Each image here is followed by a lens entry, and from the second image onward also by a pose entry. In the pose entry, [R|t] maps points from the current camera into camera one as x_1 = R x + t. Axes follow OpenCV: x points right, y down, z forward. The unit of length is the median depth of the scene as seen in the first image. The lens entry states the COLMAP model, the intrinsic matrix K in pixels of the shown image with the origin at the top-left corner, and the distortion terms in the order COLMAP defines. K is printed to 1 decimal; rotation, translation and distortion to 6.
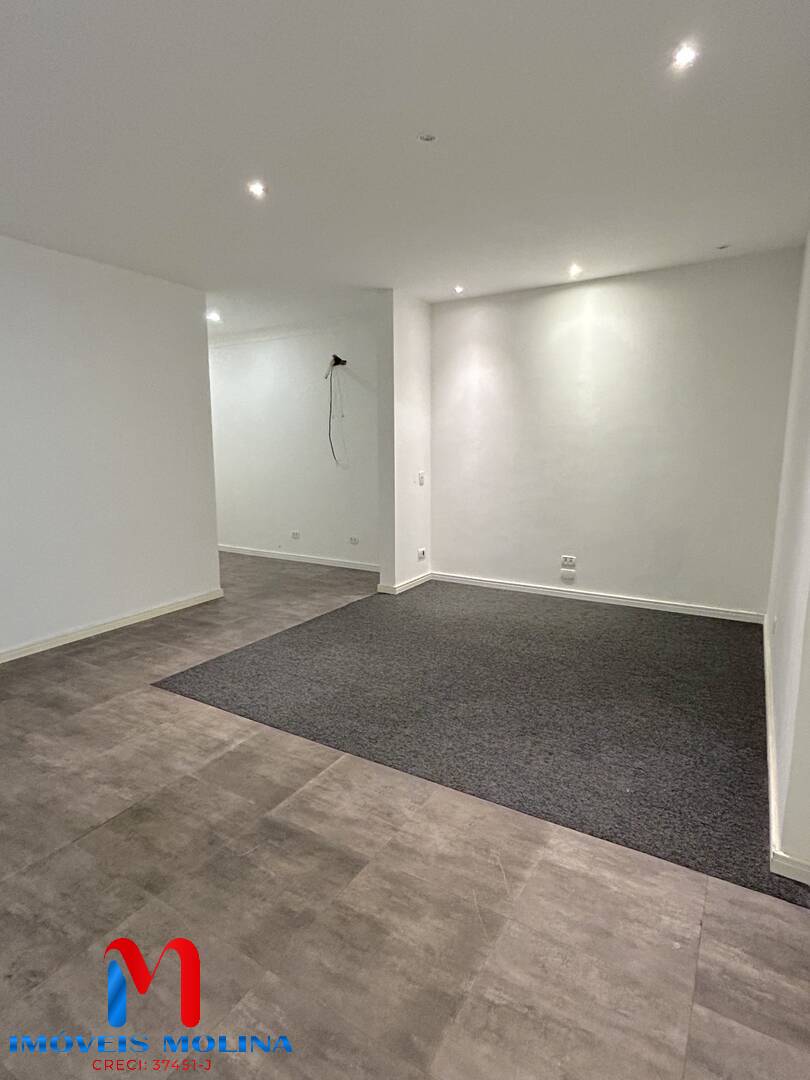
lens RADIAL K [[588.7, 0, 407.0], [0, 588.7, 538.4], [0, 0, 1]] dist [-0.003631, 0.000039]
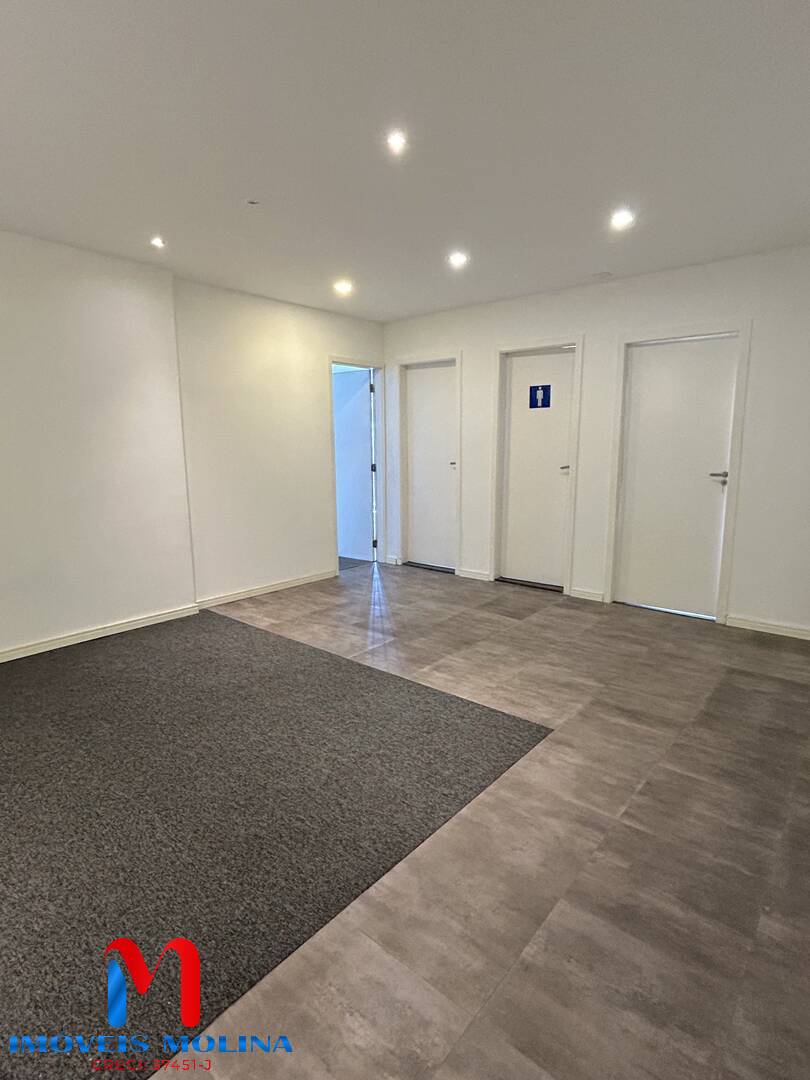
lens RADIAL K [[588.7, 0, 407.0], [0, 588.7, 538.4], [0, 0, 1]] dist [-0.003631, 0.000039]
pose [[-0.990623, -0.007904, 0.136395, -0.516526], [0.035809, 0.948403, 0.315040, -0.426026], [-0.131847, 0.316970, -0.939226, 2.618291]]
